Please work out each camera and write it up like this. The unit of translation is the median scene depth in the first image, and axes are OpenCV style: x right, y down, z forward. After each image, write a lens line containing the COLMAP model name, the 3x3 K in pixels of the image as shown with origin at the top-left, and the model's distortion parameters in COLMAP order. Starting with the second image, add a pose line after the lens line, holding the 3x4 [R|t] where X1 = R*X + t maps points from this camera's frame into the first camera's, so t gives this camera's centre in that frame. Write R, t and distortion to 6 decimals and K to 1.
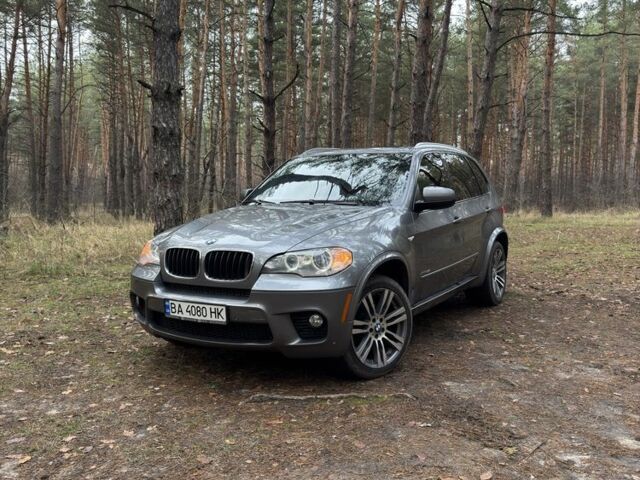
lens RADIAL K [[585.4, 0, 325.1], [0, 585.4, 245.0], [0, 0, 1]] dist [0.140241, -0.308186]
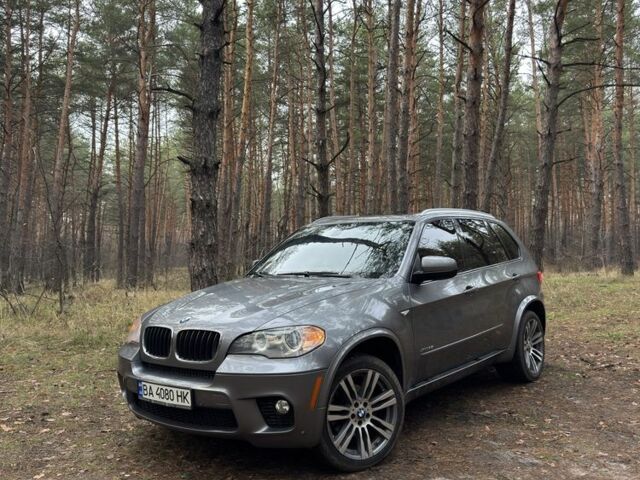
lens RADIAL K [[584.0, 0, 320.0], [0, 584.0, 240.0], [0, 0, 1]] dist [0.128287, -0.264183]
pose [[0.989563, -0.024667, -0.141973, 0.133151], [0.008845, 0.993779, -0.111016, -0.021331], [0.143829, 0.108601, 0.983625, 0.047312]]
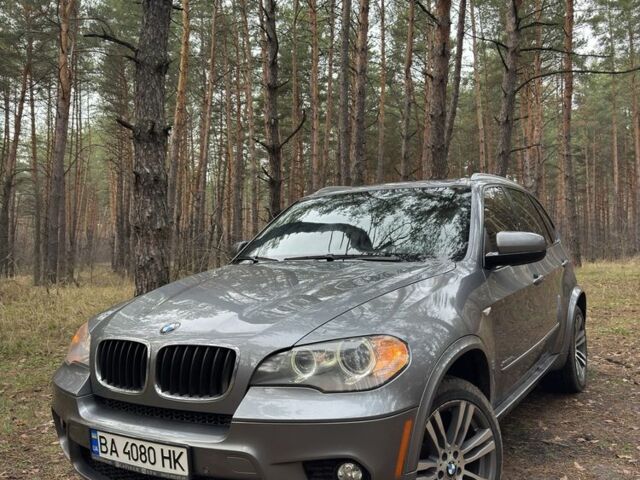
lens RADIAL K [[584.0, 0, 320.0], [0, 584.0, 240.0], [0, 0, 1]] dist [0.128287, -0.264183]
pose [[0.999494, -0.023200, -0.021746, -0.019204], [0.020890, 0.994666, -0.101008, -0.024765], [0.023974, 0.100503, 0.994648, 0.312120]]
